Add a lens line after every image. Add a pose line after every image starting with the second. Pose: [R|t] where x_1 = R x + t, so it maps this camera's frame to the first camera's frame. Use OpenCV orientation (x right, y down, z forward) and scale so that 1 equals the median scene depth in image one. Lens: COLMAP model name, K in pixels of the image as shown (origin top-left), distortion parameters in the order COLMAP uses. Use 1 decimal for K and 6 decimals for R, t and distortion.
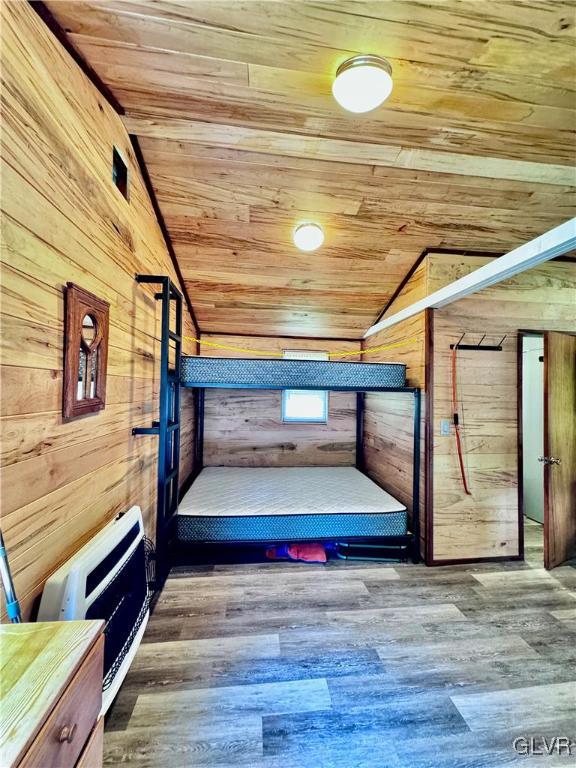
lens RADIAL K [[307.2, 0, 286.8], [0, 307.2, 382.6], [0, 0, 1]] dist [-0.002112, 0.000524]
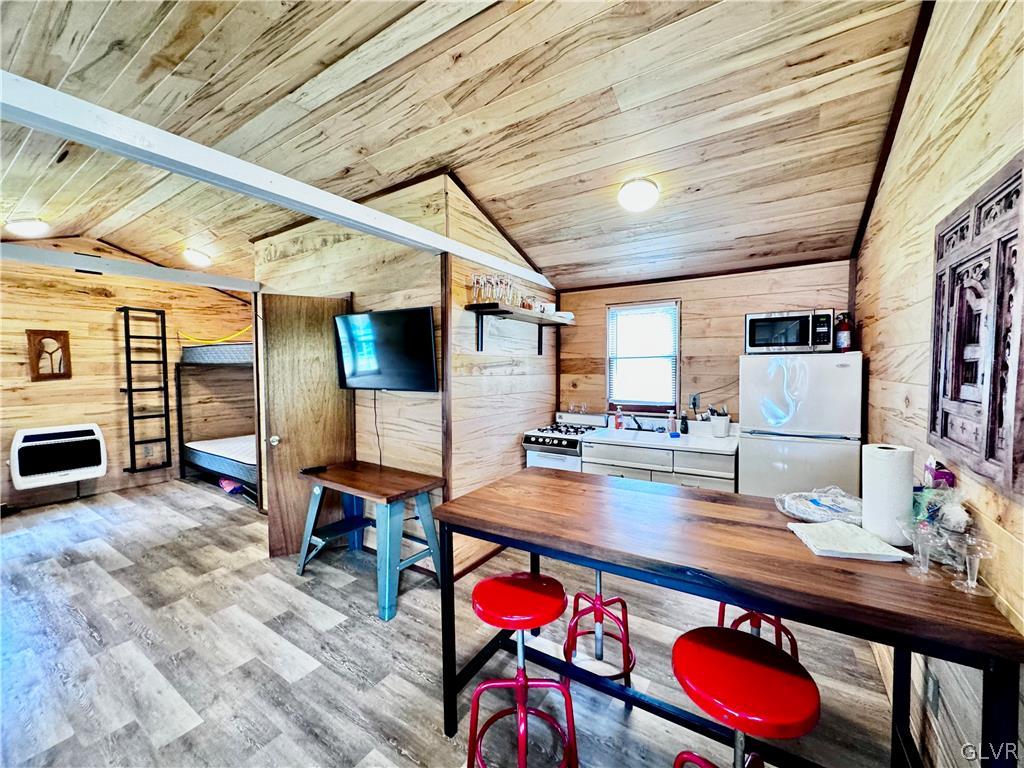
lens RADIAL K [[409.6, 0, 509.8], [0, 409.6, 383.6], [0, 0, 1]] dist [-0.002112, 0.000524]
pose [[0.769868, 0.007148, -0.638163, 2.147997], [0.034806, 0.997979, 0.053166, 0.046802], [0.637253, -0.063143, 0.768063, 0.414543]]
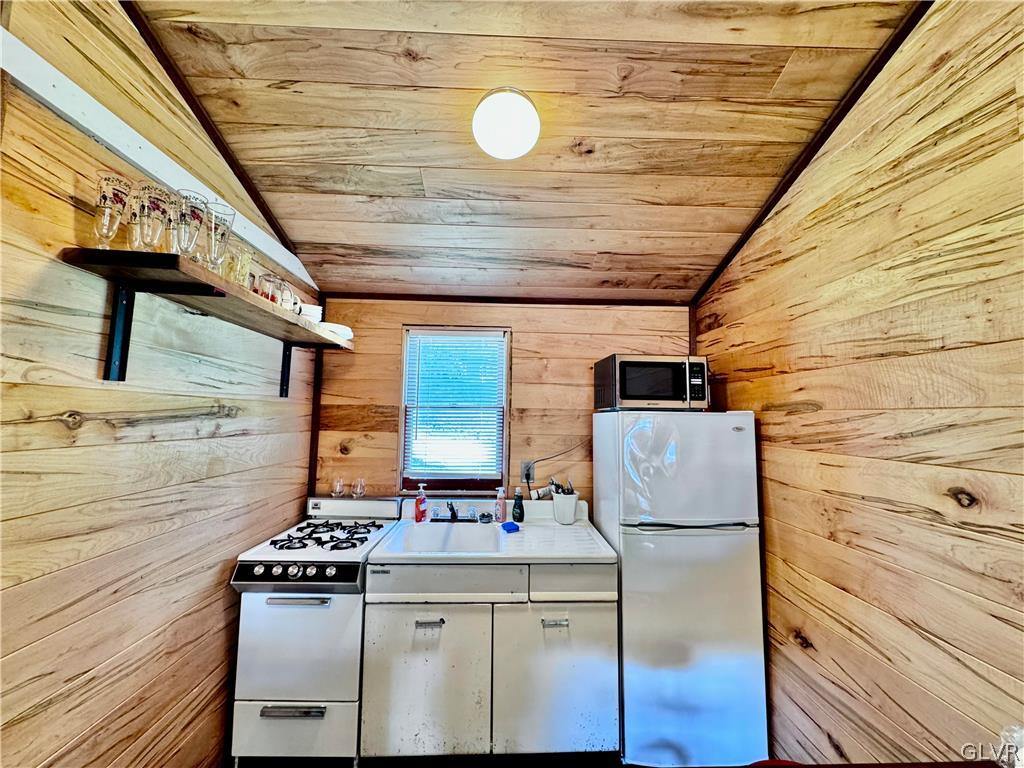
lens RADIAL K [[409.6, 0, 511.7], [0, 409.6, 383.9], [0, 0, 1]] dist [-0.002112, 0.000524]
pose [[0.996351, -0.002731, -0.085302, 1.827288], [-0.001462, 0.998795, -0.049056, 0.039524], [0.085333, 0.049002, 0.995147, 0.830472]]
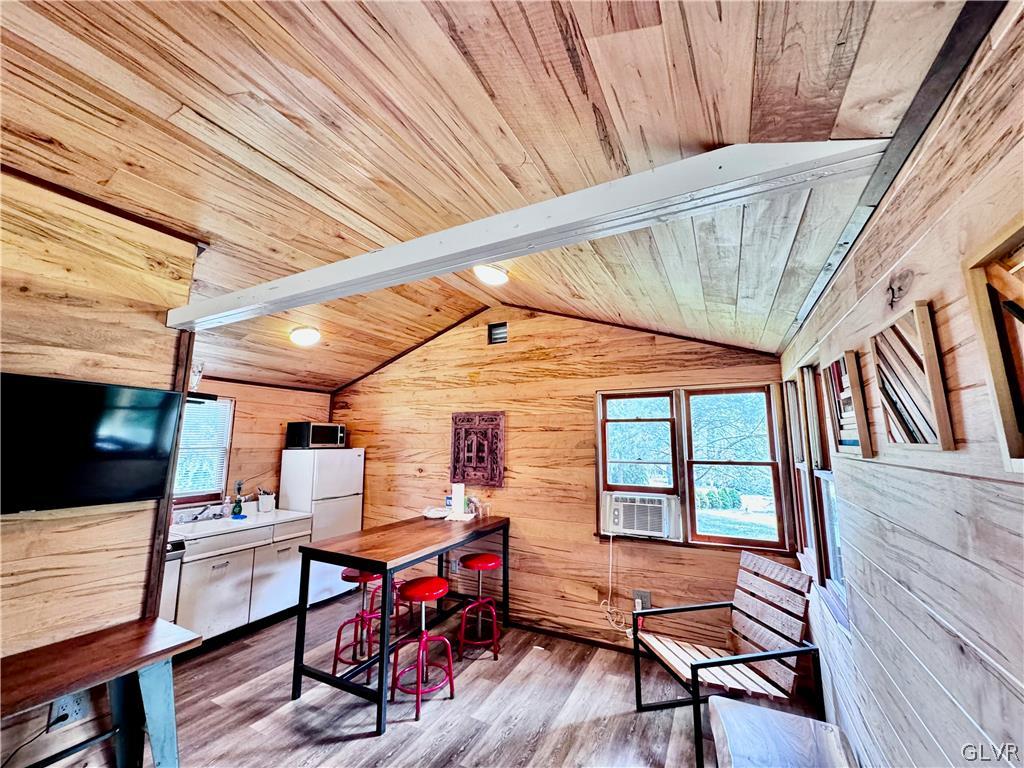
lens RADIAL K [[409.6, 0, 511.9], [0, 409.6, 383.7], [0, 0, 1]] dist [-0.002112, 0.000524]
pose [[0.559587, 0.109263, 0.821538, 1.081260], [-0.017228, 0.992591, -0.120278, -0.021488], [-0.828593, 0.053153, 0.557323, 0.065220]]
